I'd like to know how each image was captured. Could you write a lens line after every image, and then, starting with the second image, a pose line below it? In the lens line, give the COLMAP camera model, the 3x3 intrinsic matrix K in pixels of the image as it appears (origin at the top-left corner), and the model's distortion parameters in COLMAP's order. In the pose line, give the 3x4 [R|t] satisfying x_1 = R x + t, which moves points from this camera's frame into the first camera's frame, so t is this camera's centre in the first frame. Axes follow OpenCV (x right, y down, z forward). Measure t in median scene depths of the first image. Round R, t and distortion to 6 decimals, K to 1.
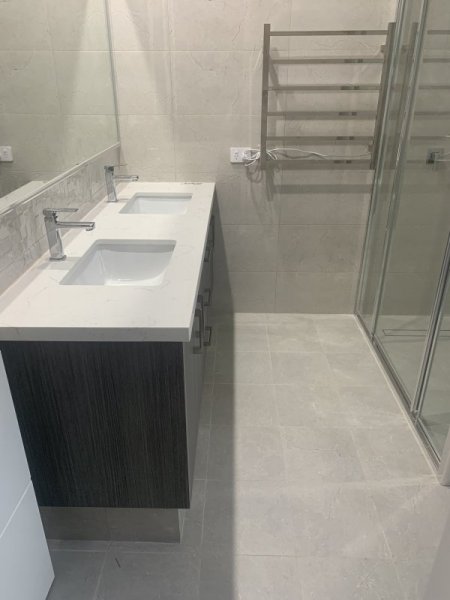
lens RADIAL K [[460.4, 0, 221.4], [0, 460.4, 300.4], [0, 0, 1]] dist [0.023715, -0.031274]
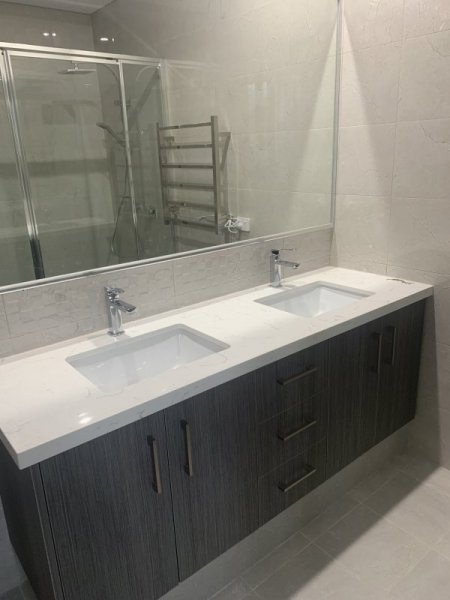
lens RADIAL K [[460.4, 0, 223.6], [0, 460.4, 299.7], [0, 0, 1]] dist [0.023715, -0.031274]
pose [[0.645949, 0.210036, -0.733917, 0.341668], [-0.296617, 0.954918, 0.012219, -0.154752], [0.703398, 0.209800, 0.679129, 0.286537]]
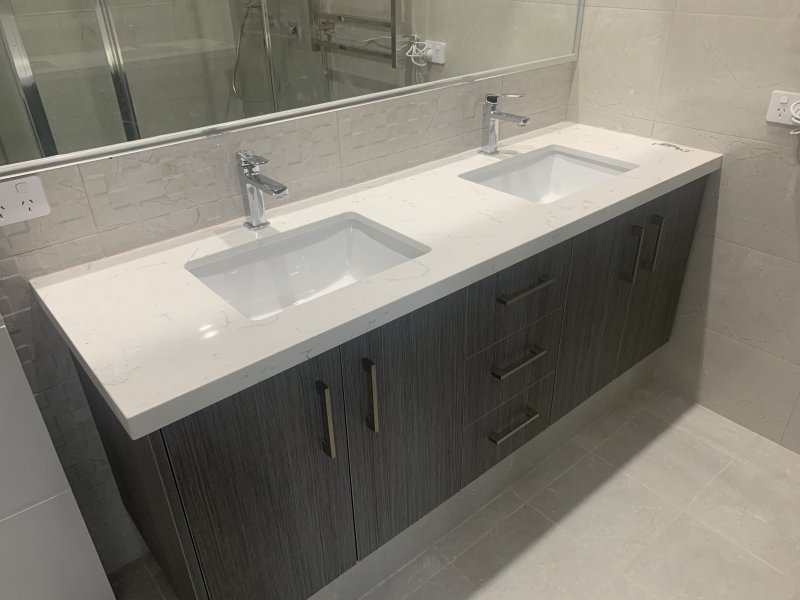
lens RADIAL K [[613.8, 0, 397.7], [0, 613.8, 302.7], [0, 0, 1]] dist [0.023715, -0.031274]
pose [[0.658265, 0.372540, -0.654142, 0.269718], [-0.307919, 0.926191, 0.217615, -0.155580], [0.686930, 0.058175, 0.724391, 0.307378]]
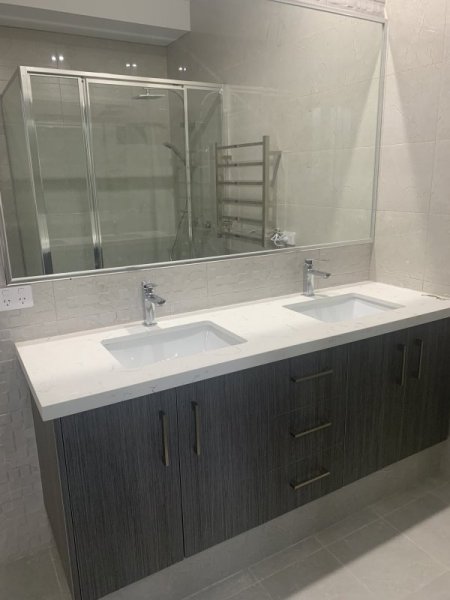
lens RADIAL K [[460.4, 0, 222.0], [0, 460.4, 297.4], [0, 0, 1]] dist [0.023715, -0.031274]
pose [[0.514267, 0.203976, -0.833020, 0.423562], [-0.353591, 0.935338, 0.010740, -0.144054], [0.781346, 0.289026, 0.553138, 0.310826]]
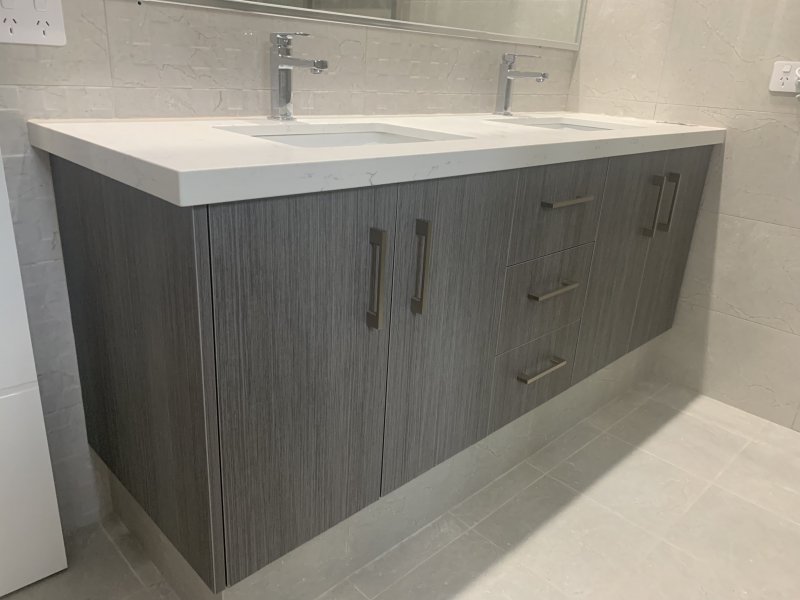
lens RADIAL K [[613.8, 0, 400.8], [0, 613.8, 297.7], [0, 0, 1]] dist [0.023715, -0.031274]
pose [[0.716495, 0.287895, -0.635414, 0.234371], [-0.357500, 0.933701, 0.019925, 0.039650], [0.599023, 0.212884, 0.771914, 0.313610]]
